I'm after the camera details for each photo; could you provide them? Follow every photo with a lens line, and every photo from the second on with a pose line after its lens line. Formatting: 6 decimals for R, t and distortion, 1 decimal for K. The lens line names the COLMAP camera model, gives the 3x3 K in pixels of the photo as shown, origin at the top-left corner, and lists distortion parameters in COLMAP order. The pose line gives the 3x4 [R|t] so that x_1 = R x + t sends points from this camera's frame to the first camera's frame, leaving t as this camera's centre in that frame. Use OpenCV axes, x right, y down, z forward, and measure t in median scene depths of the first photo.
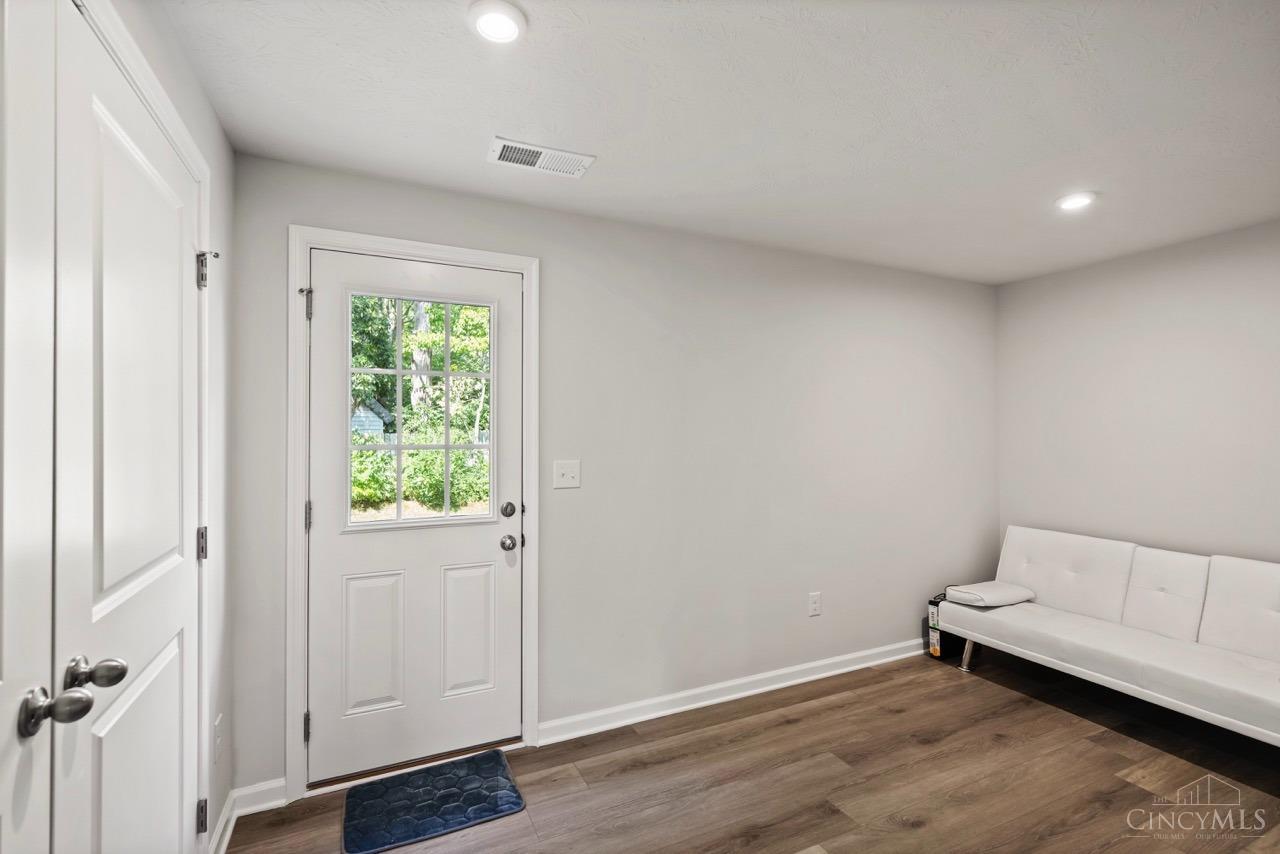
lens RADIAL K [[567.3, 0, 641.3], [0, 567.3, 428.6], [0, 0, 1]] dist [-0.001766, -0.000015]
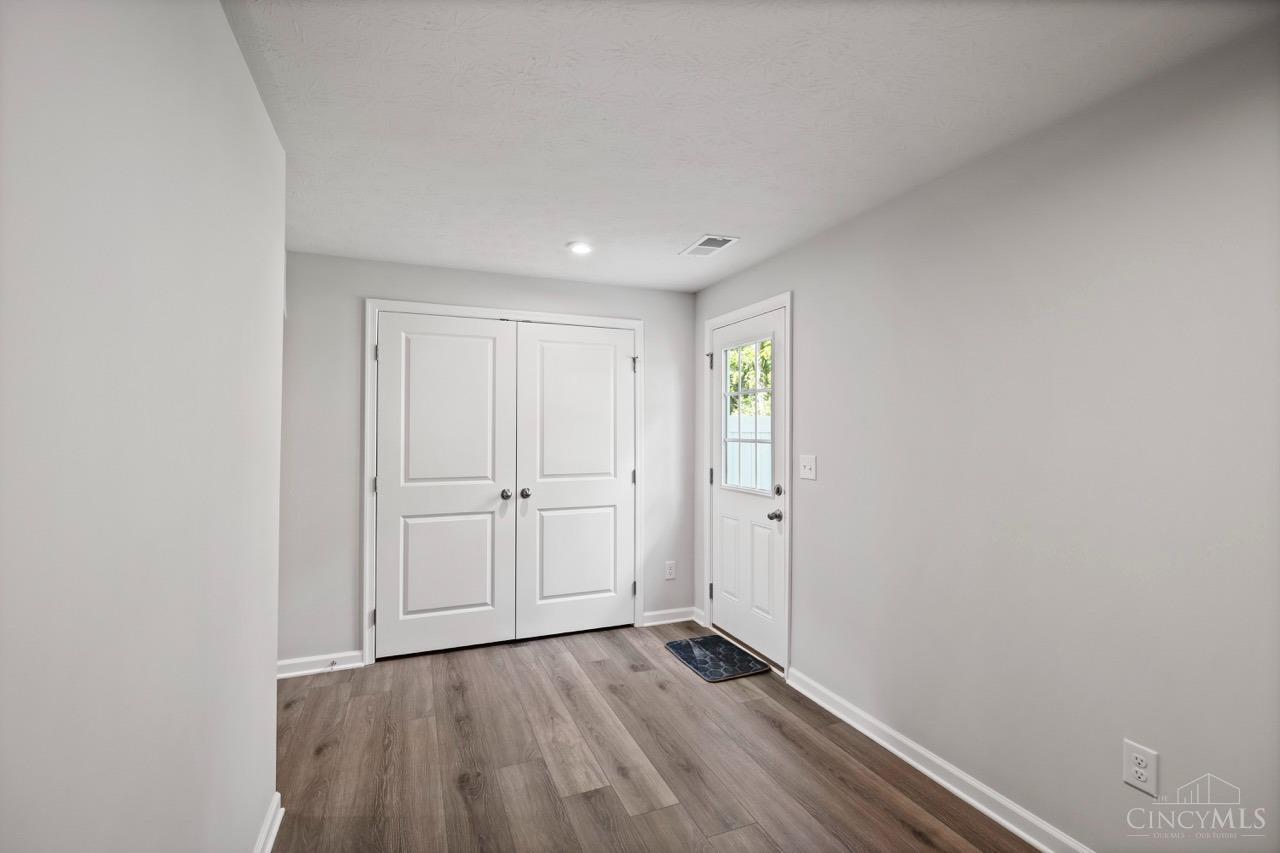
lens RADIAL K [[567.3, 0, 643.6], [0, 567.3, 424.2], [0, 0, 1]] dist [-0.001766, -0.000015]
pose [[-0.048636, -0.013644, -0.998723, 1.090236], [0.004101, 0.999896, -0.013859, 0.008028], [0.998808, -0.004770, -0.048575, 0.752520]]
